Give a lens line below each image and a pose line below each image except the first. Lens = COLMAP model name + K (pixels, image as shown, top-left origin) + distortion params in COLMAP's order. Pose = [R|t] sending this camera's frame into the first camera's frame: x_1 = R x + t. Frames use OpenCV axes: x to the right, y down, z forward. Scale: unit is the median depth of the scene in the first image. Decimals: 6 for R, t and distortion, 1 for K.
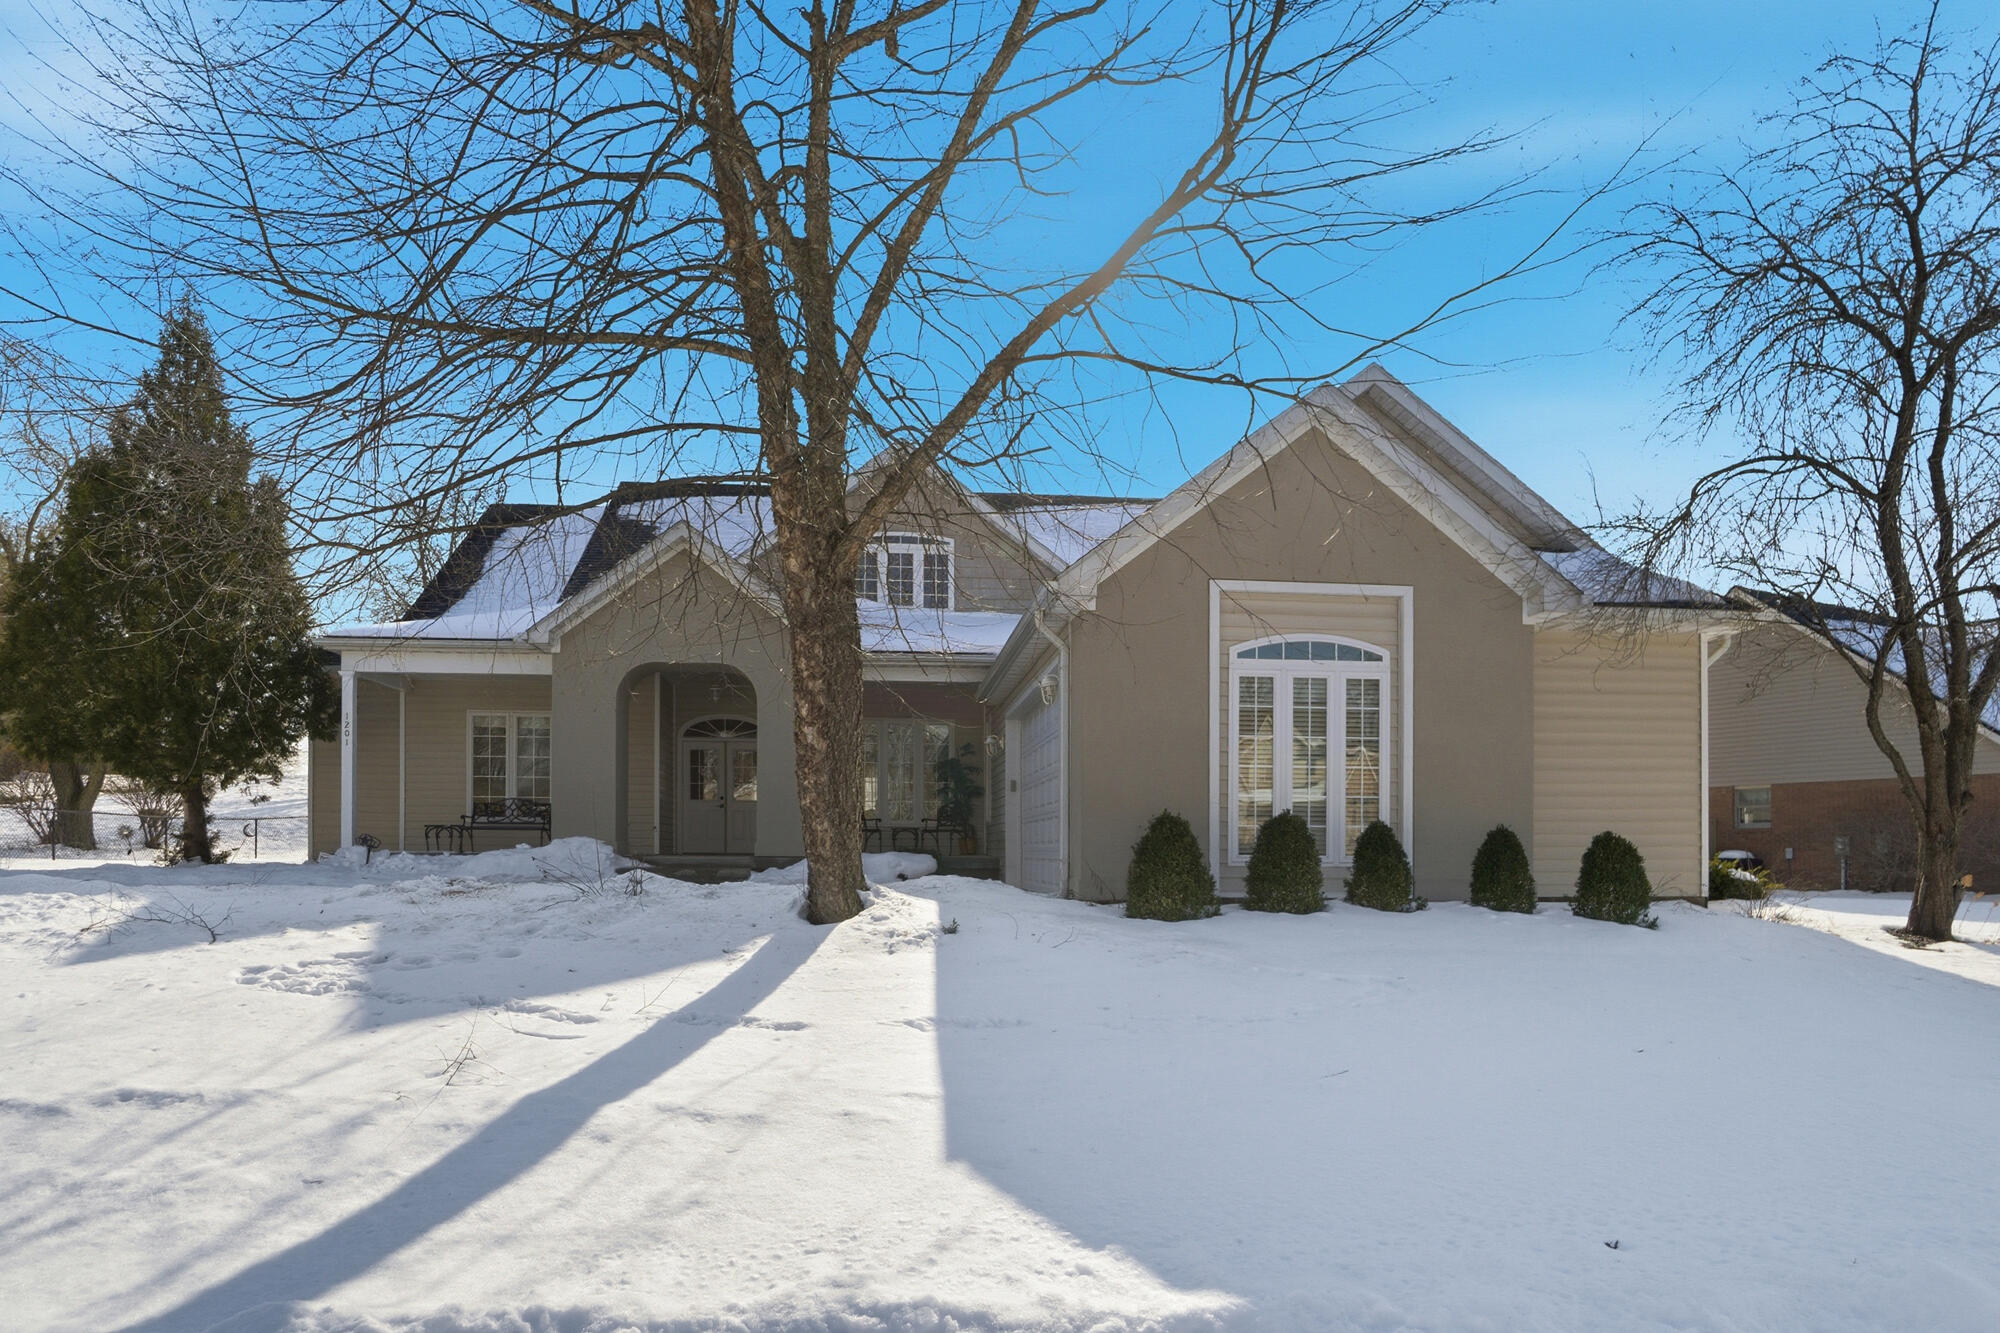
lens RADIAL K [[1106.0, 0, 1010.6], [0, 1106.0, 804.7], [0, 0, 1]] dist [-0.026795, -0.000401]
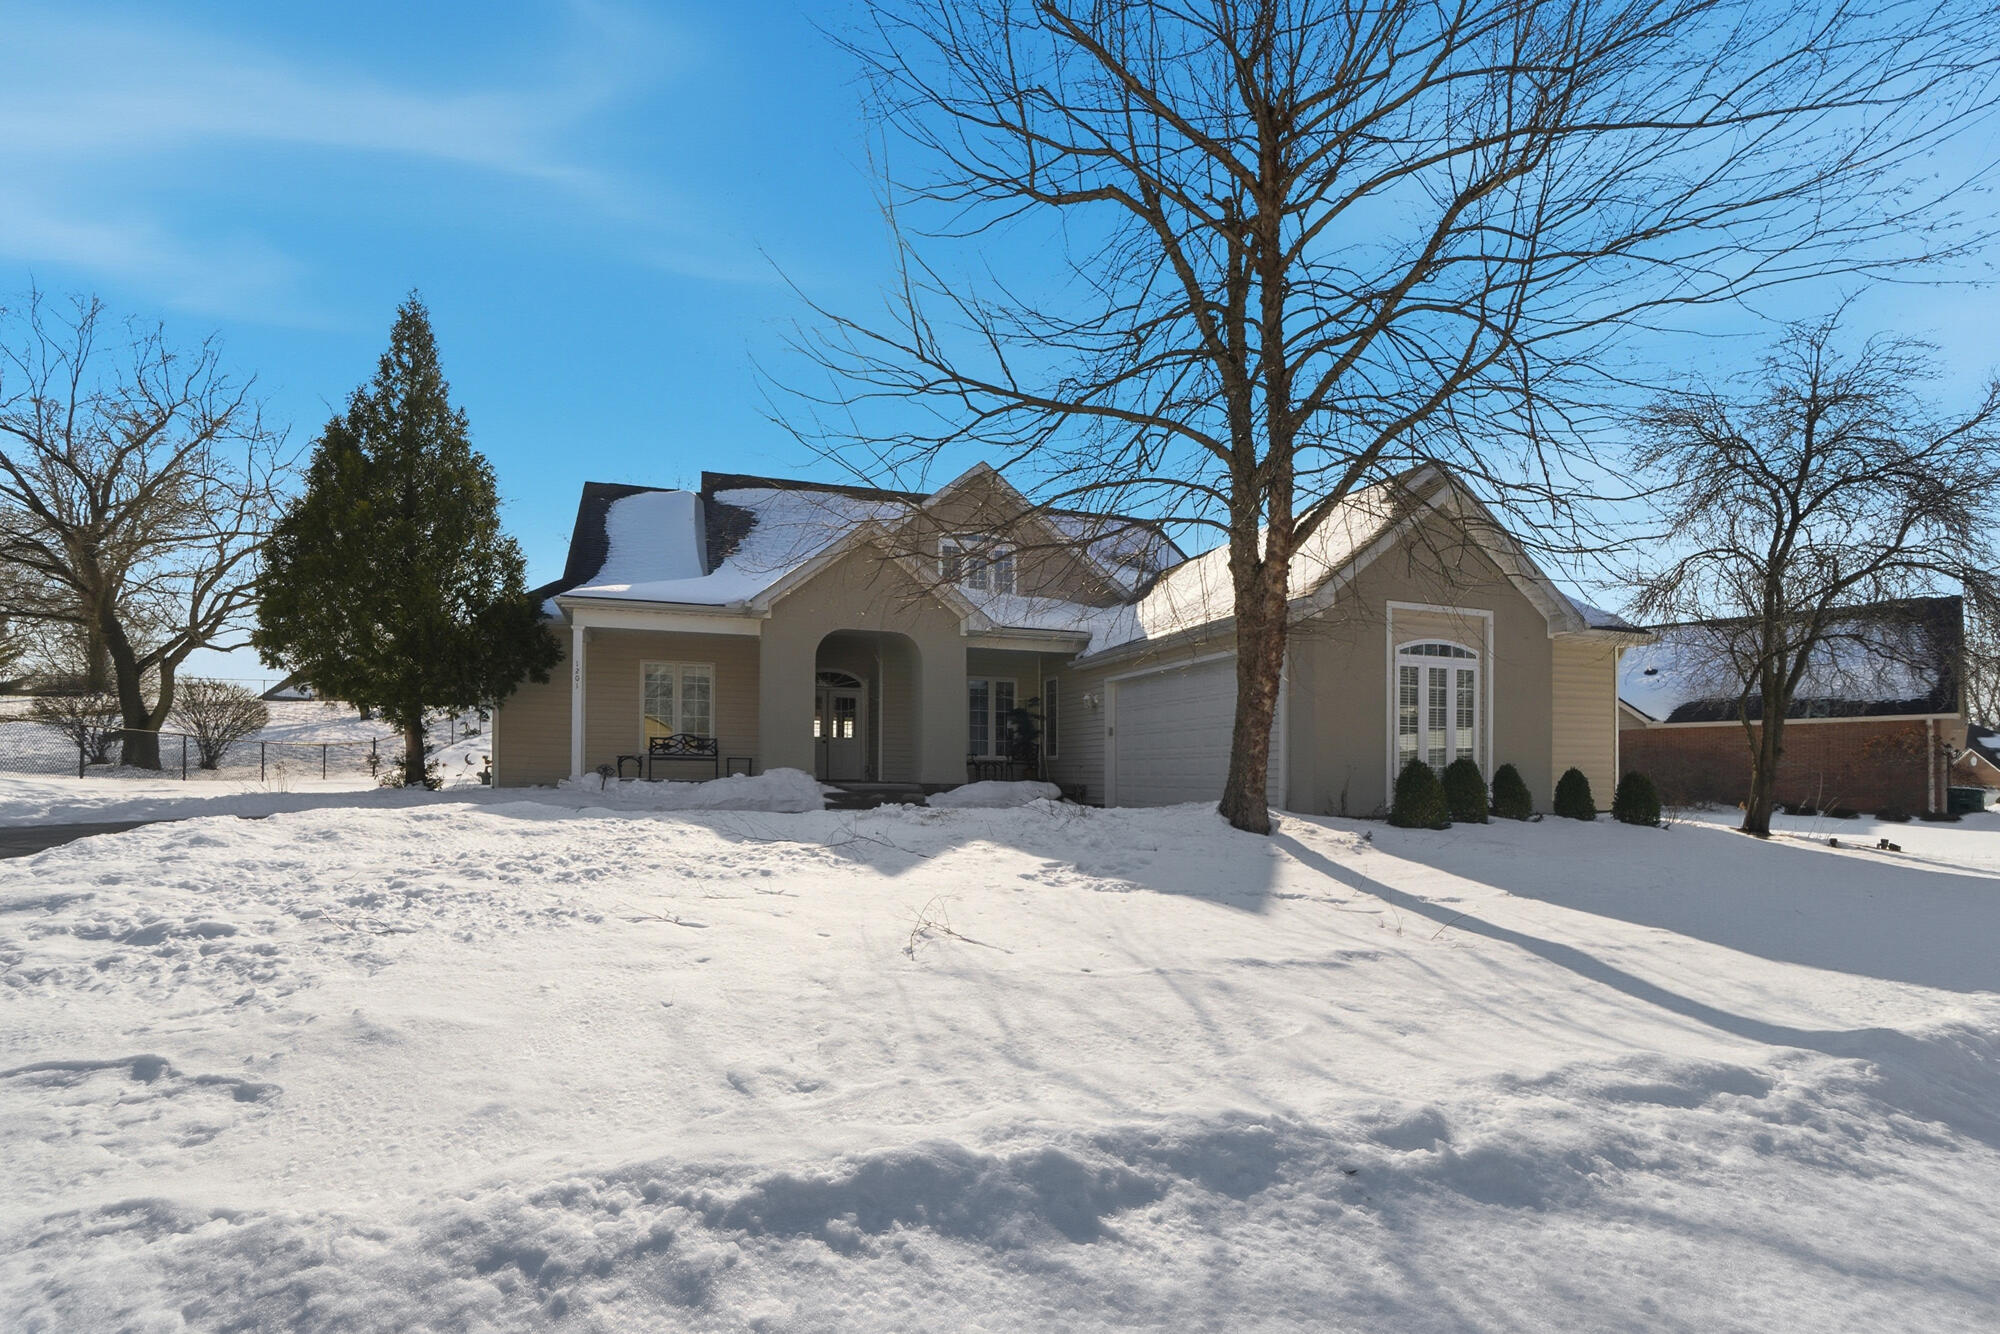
lens RADIAL K [[884.8, 0, 985.6], [0, 884.8, 746.2], [0, 0, 1]] dist [-0.038911, 0.001028]
pose [[0.975024, 0.009790, 0.221885, -0.600421], [-0.012828, 0.999843, 0.012252, -0.014245], [-0.221730, -0.014792, 0.974996, -0.040705]]
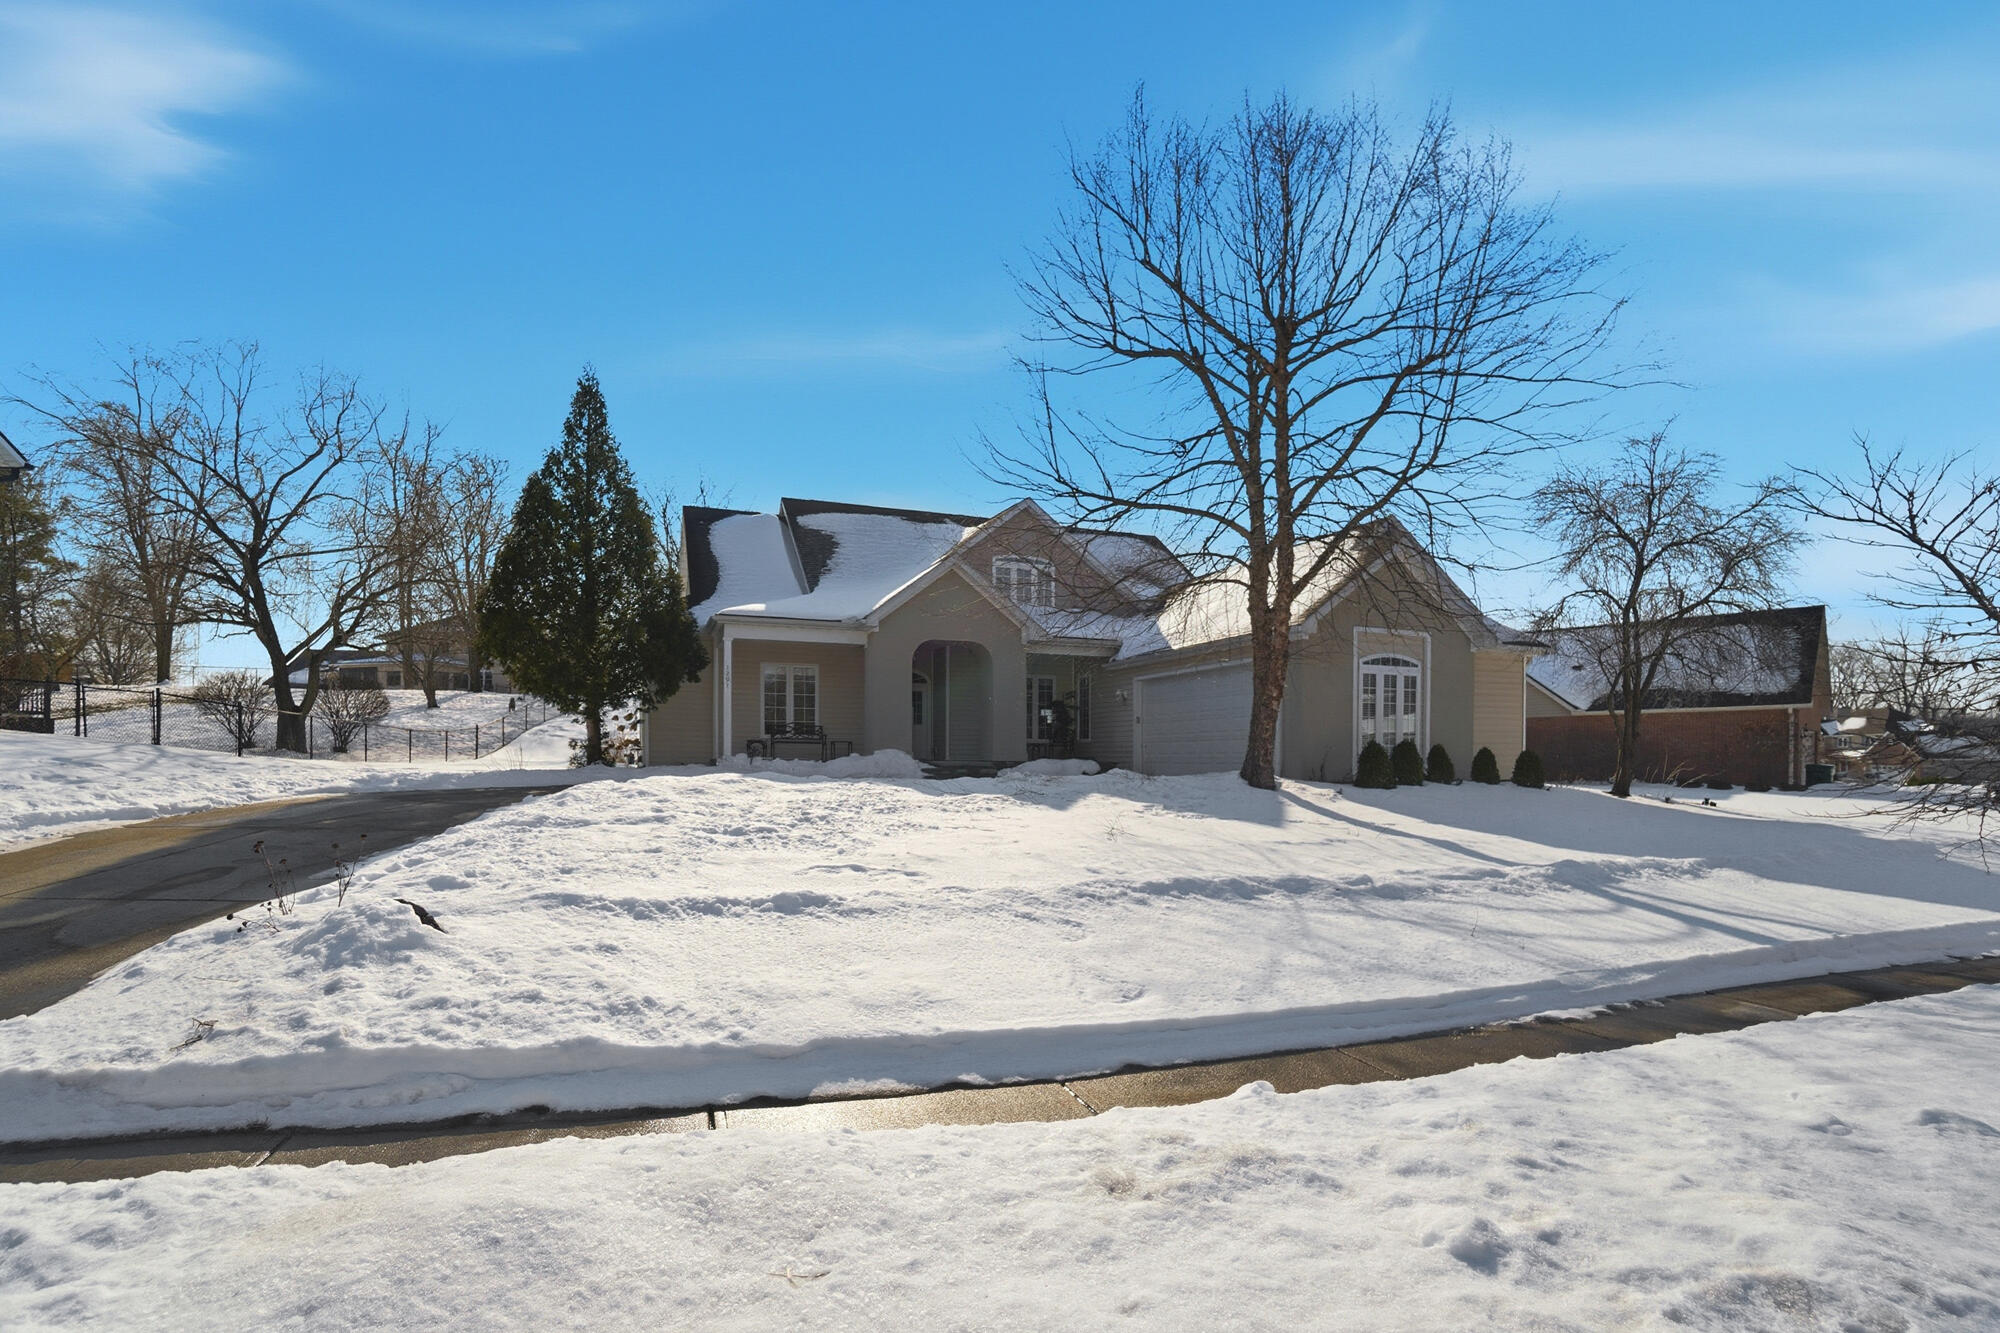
lens RADIAL K [[884.8, 0, 997.4], [0, 884.8, 744.9], [0, 0, 1]] dist [-0.038911, 0.001028]
pose [[0.964898, 0.003548, 0.262601, -0.878229], [-0.011381, 0.999534, 0.028313, -0.020668], [-0.262378, -0.030308, 0.964489, -0.410583]]
